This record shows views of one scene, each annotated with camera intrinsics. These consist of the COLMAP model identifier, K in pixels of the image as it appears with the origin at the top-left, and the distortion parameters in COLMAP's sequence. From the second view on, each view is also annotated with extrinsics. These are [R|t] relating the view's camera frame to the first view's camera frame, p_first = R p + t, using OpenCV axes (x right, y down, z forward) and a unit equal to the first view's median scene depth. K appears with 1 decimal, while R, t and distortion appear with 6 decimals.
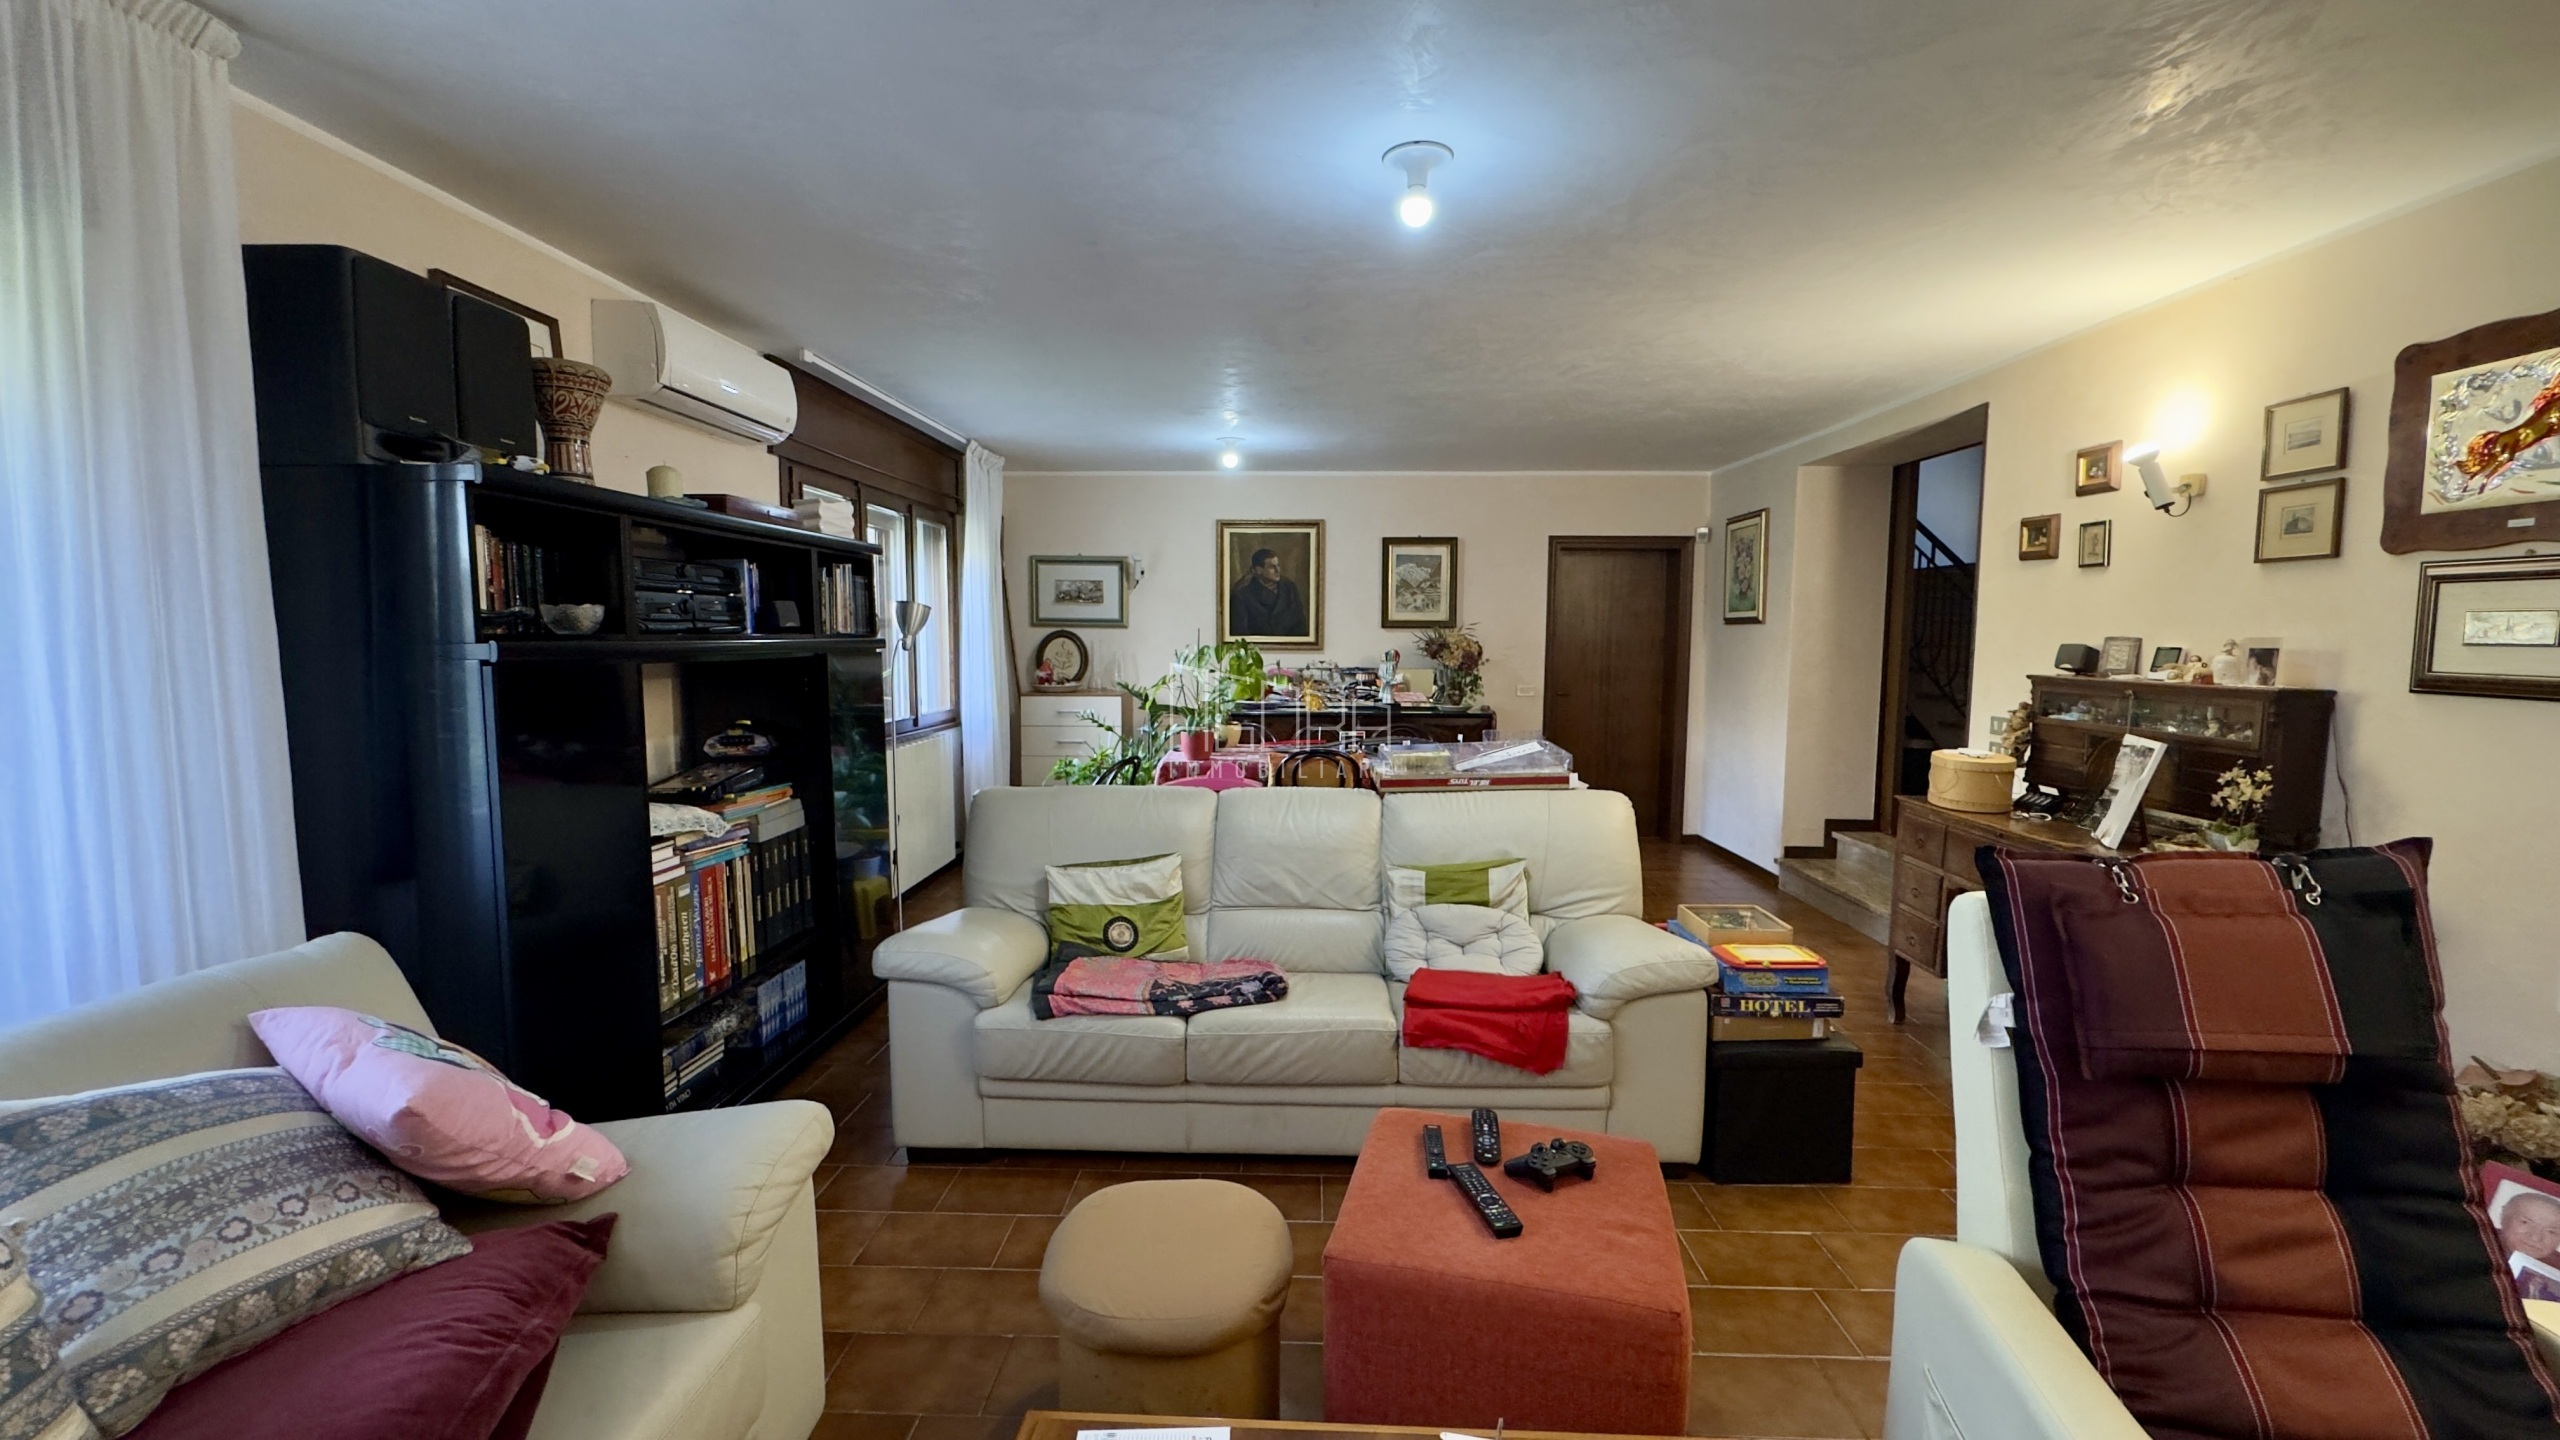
lens RADIAL K [[1026.2, 0, 1281.1], [0, 1026.2, 719.2], [0, 0, 1]] dist [-0.003774, -0.000213]
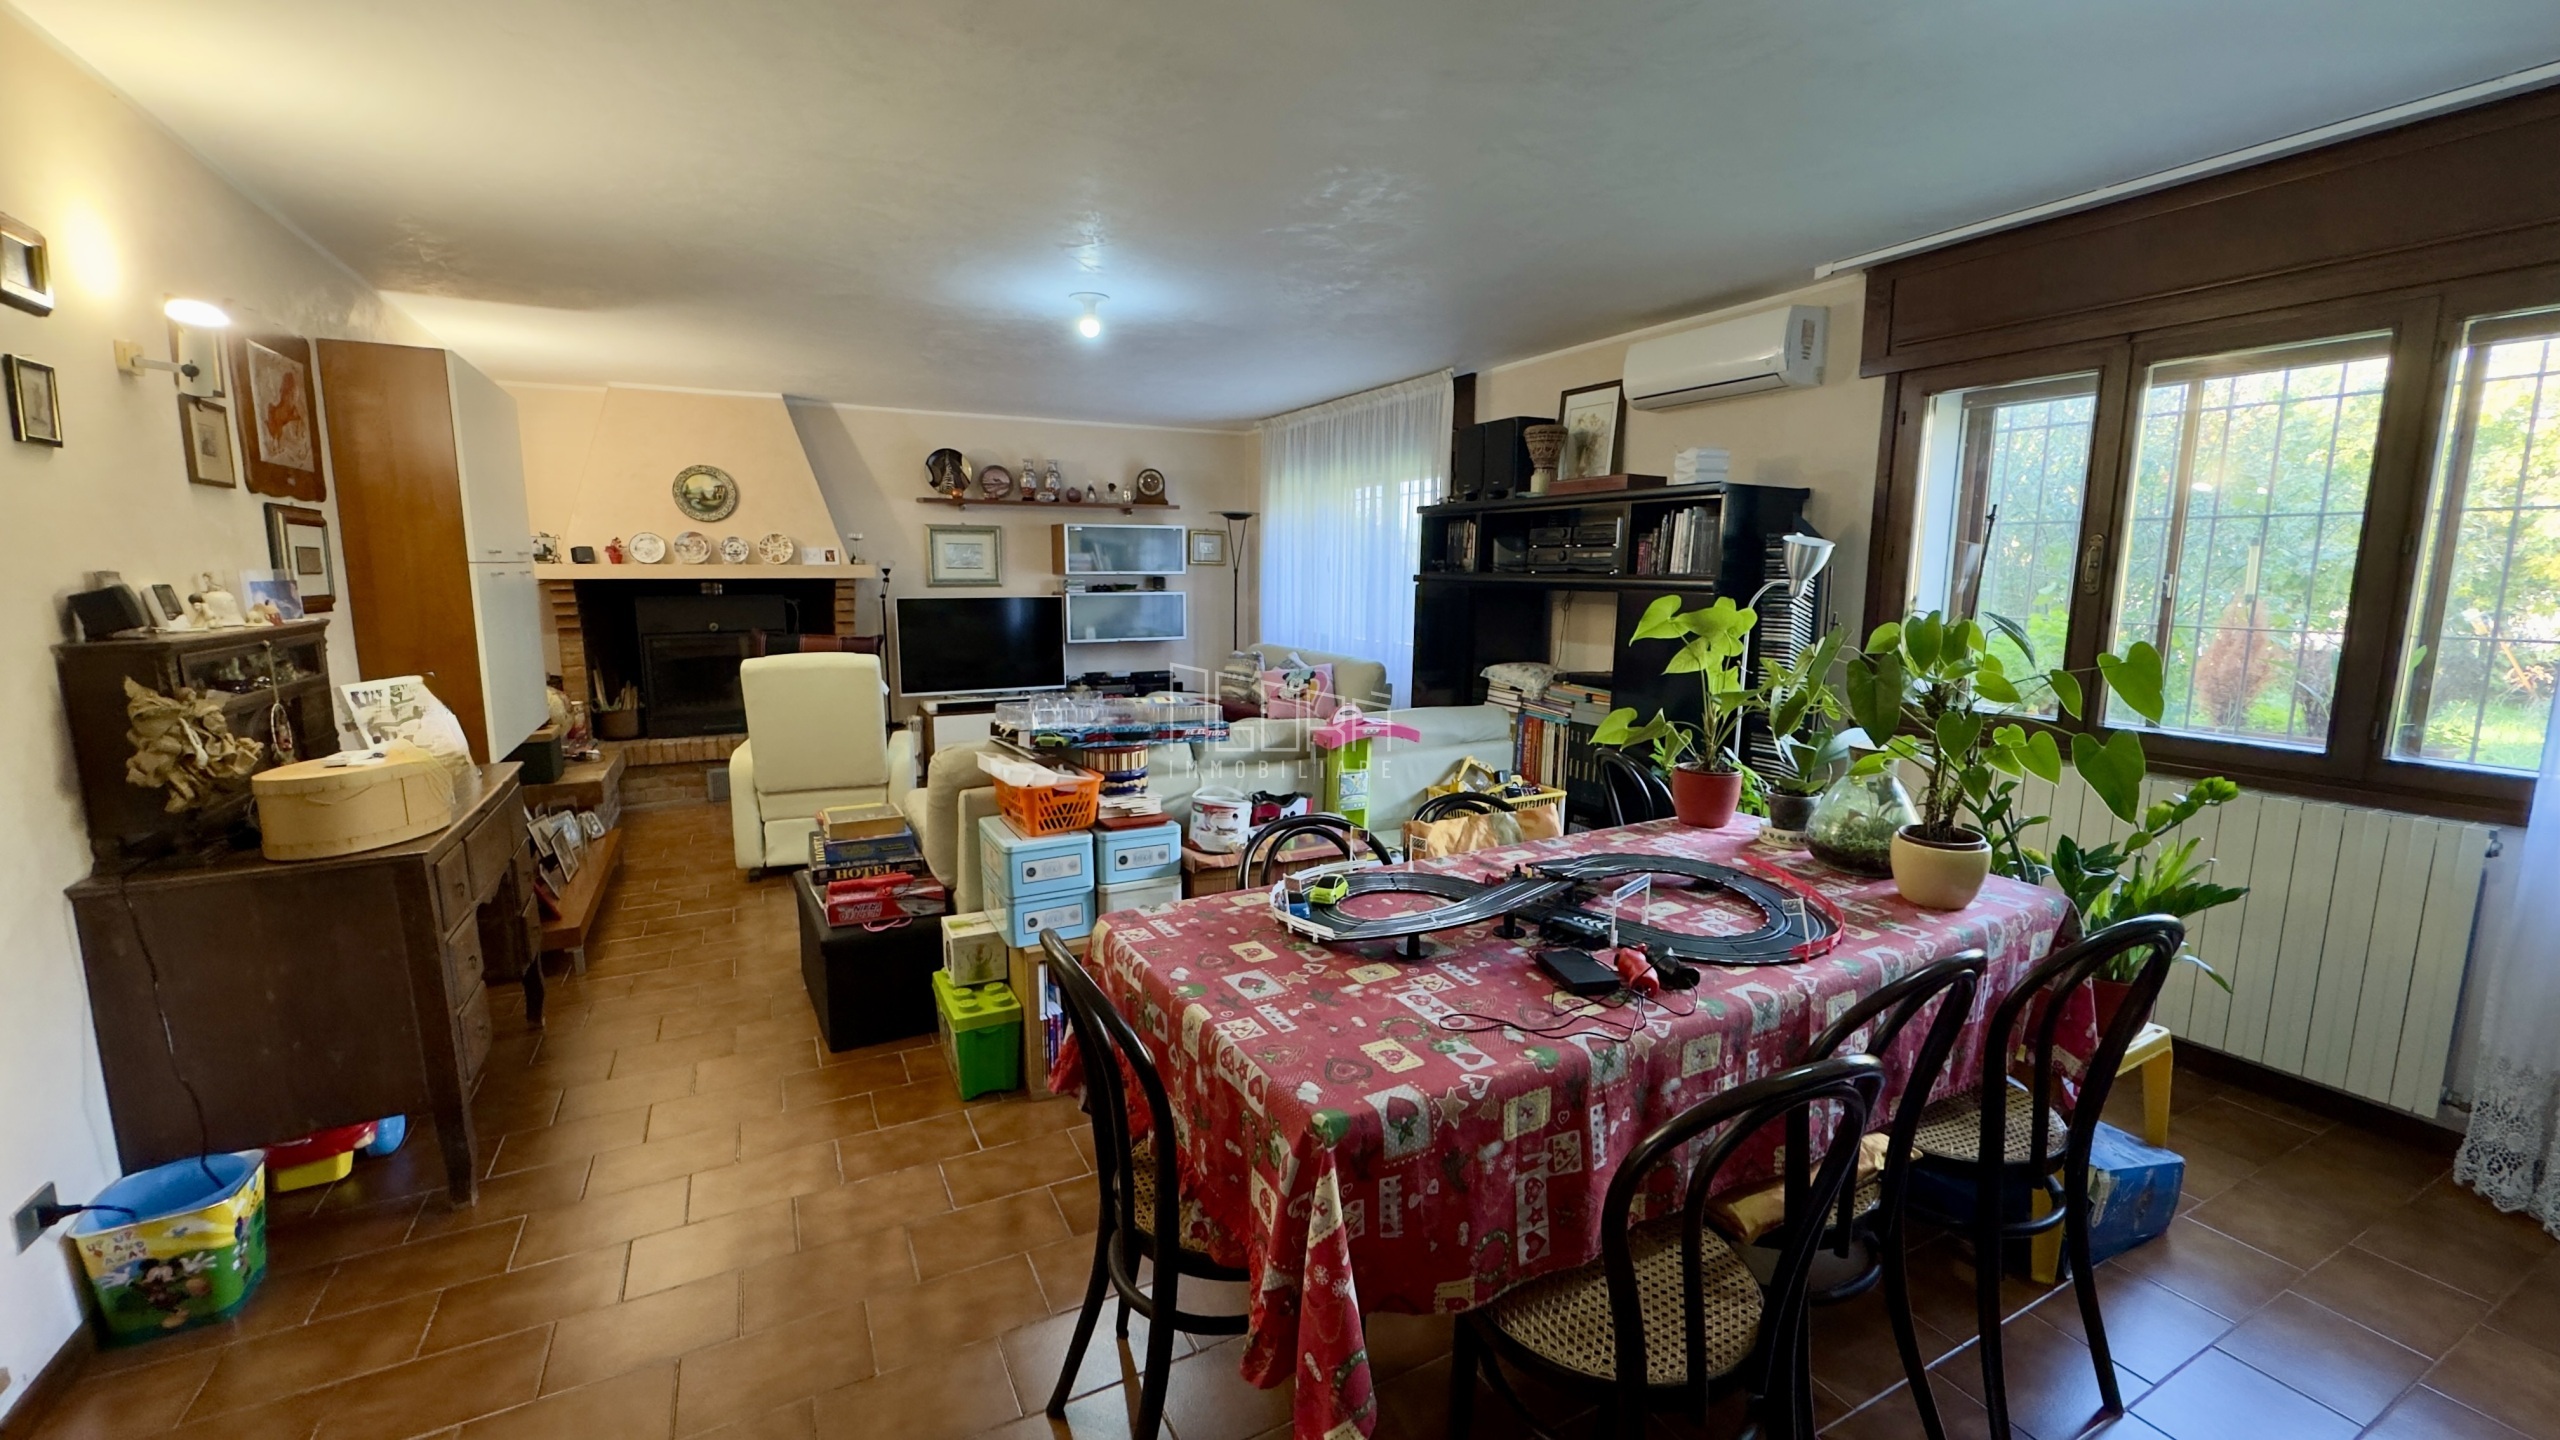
lens RADIAL K [[1026.2, 0, 1277.6], [0, 1026.2, 720.6], [0, 0, 1]] dist [-0.003774, -0.000213]
pose [[-0.869533, 0.066407, -0.489390, 0.630282], [-0.049637, 0.974151, 0.220379, -0.202815], [0.491375, 0.215918, -0.843759, 2.334941]]
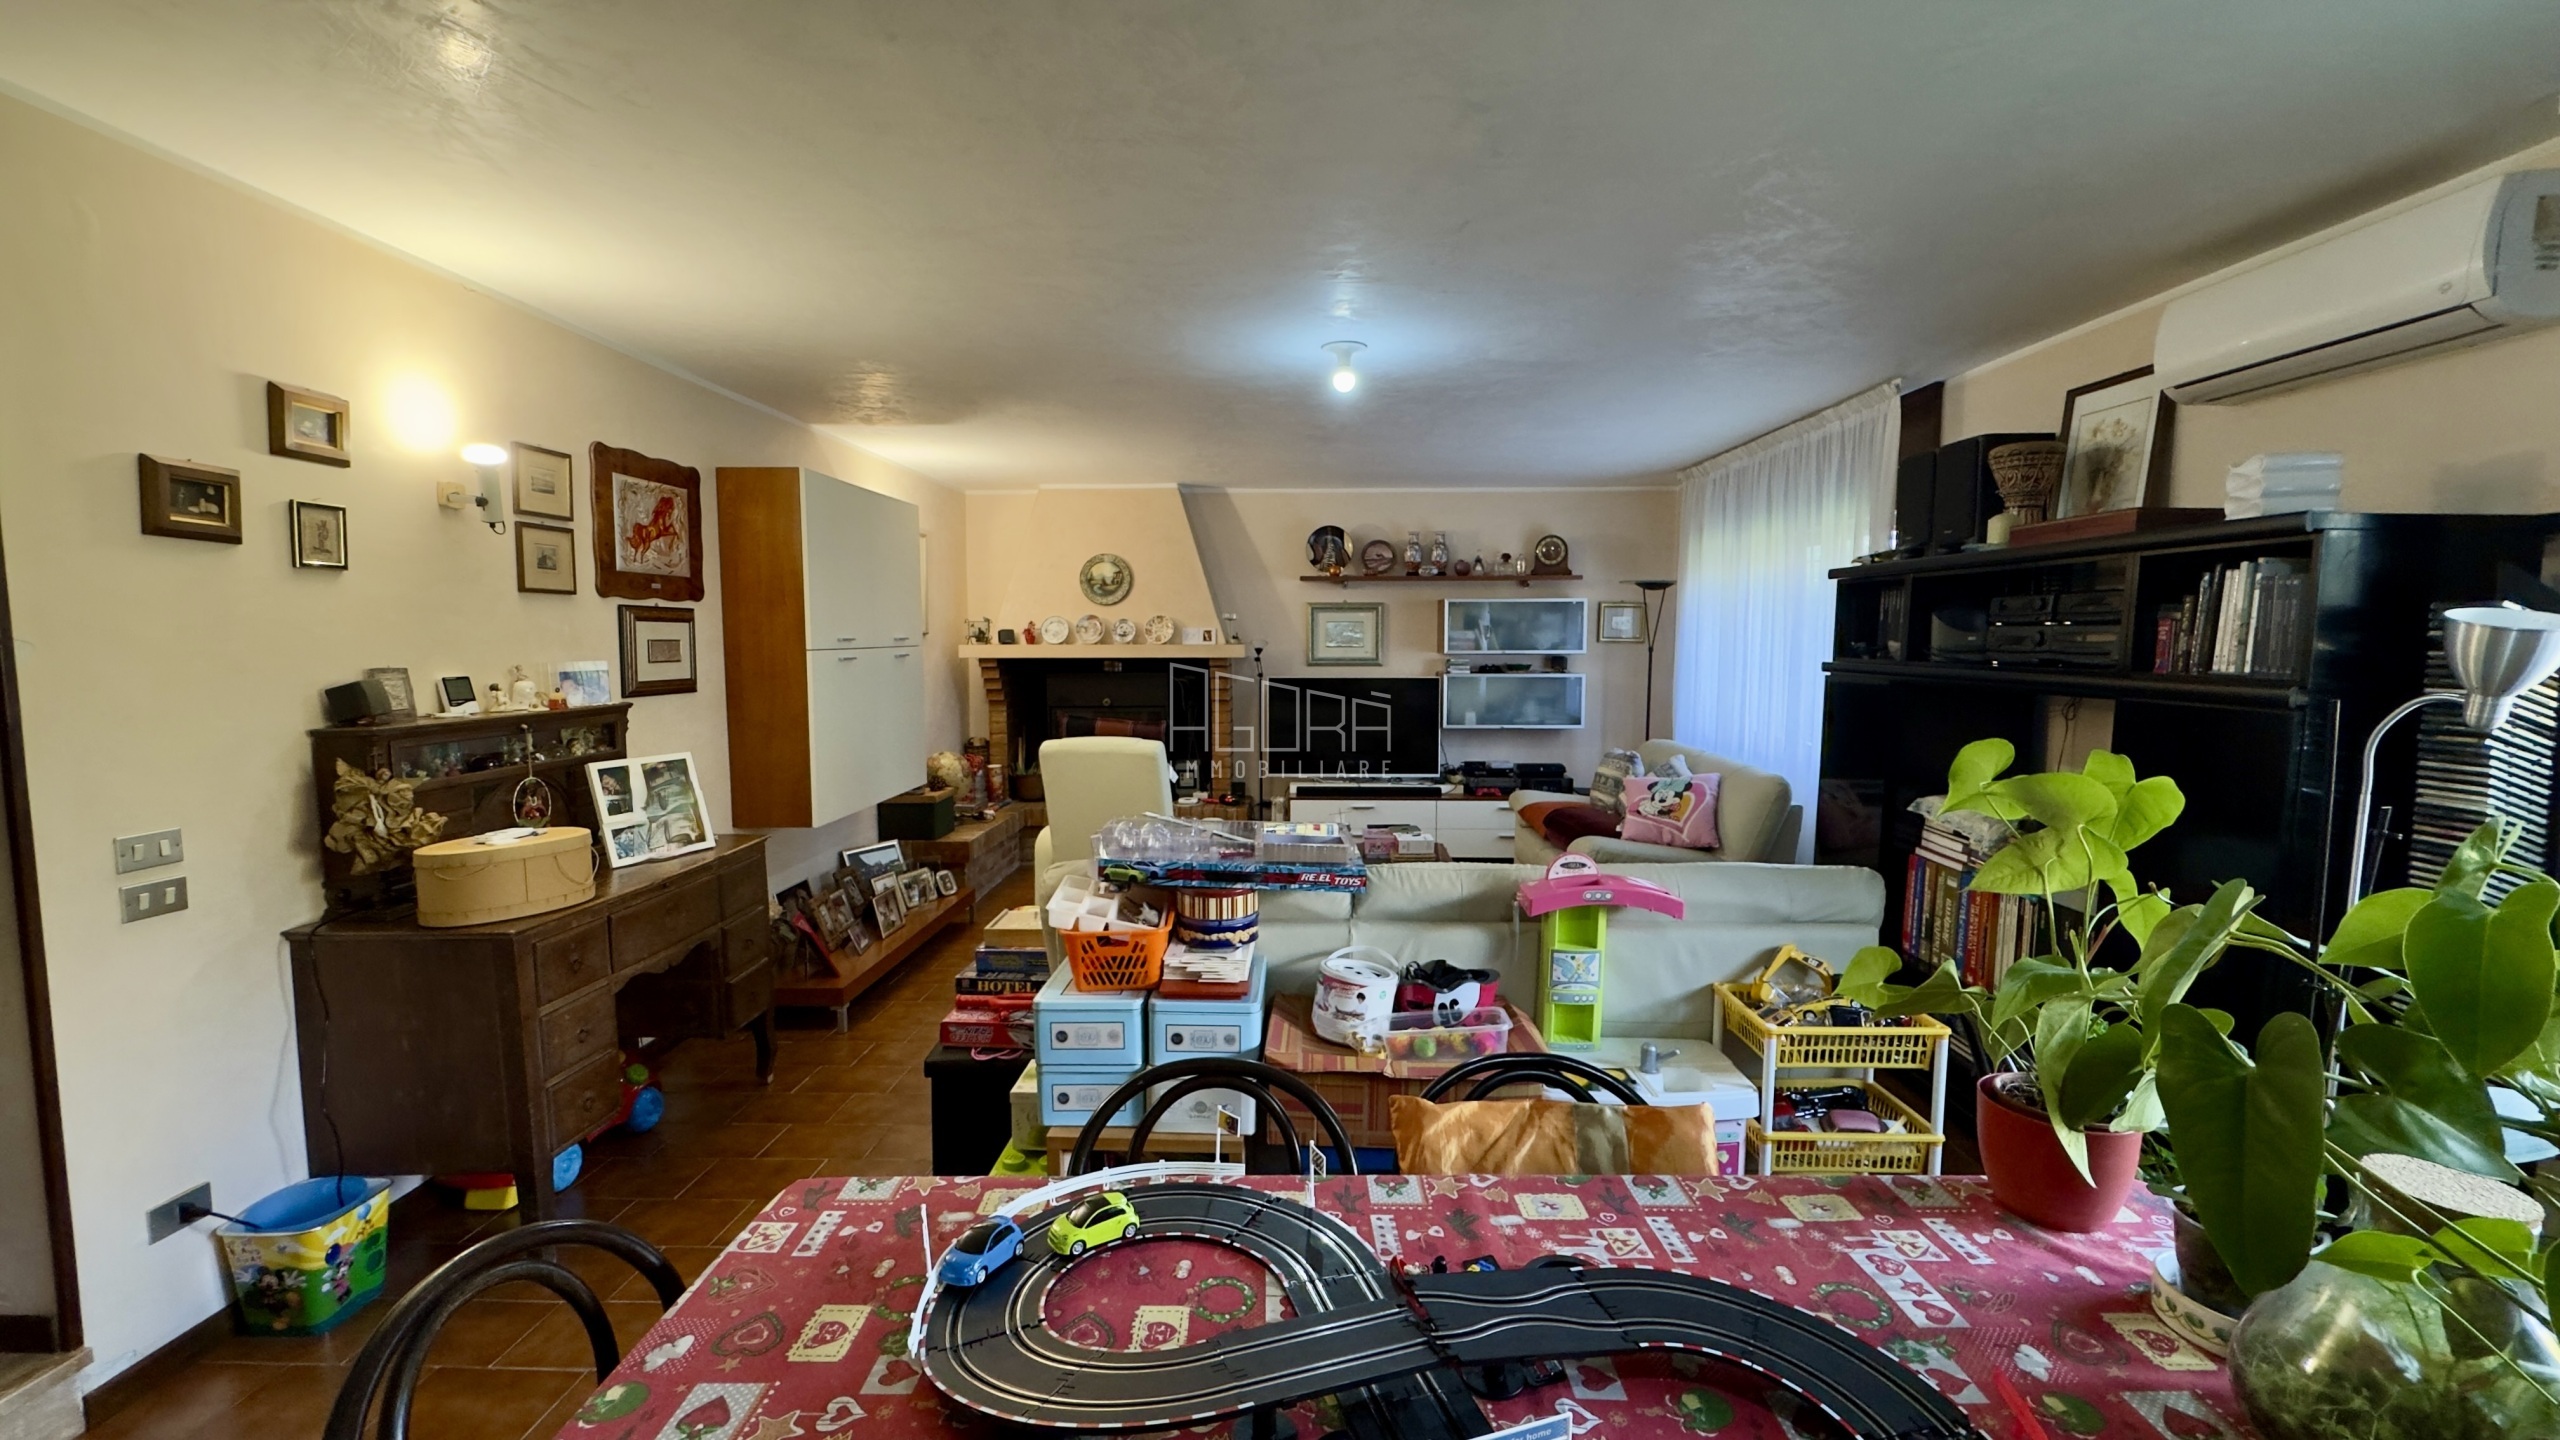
lens RADIAL K [[1026.2, 0, 1272.7], [0, 1026.2, 721.8], [0, 0, 1]] dist [-0.003774, -0.000213]
pose [[-0.999987, -0.002767, -0.004361, 0.199938], [-0.003470, 0.985365, 0.170424, -0.213933], [0.003826, 0.170437, -0.985361, 2.170924]]
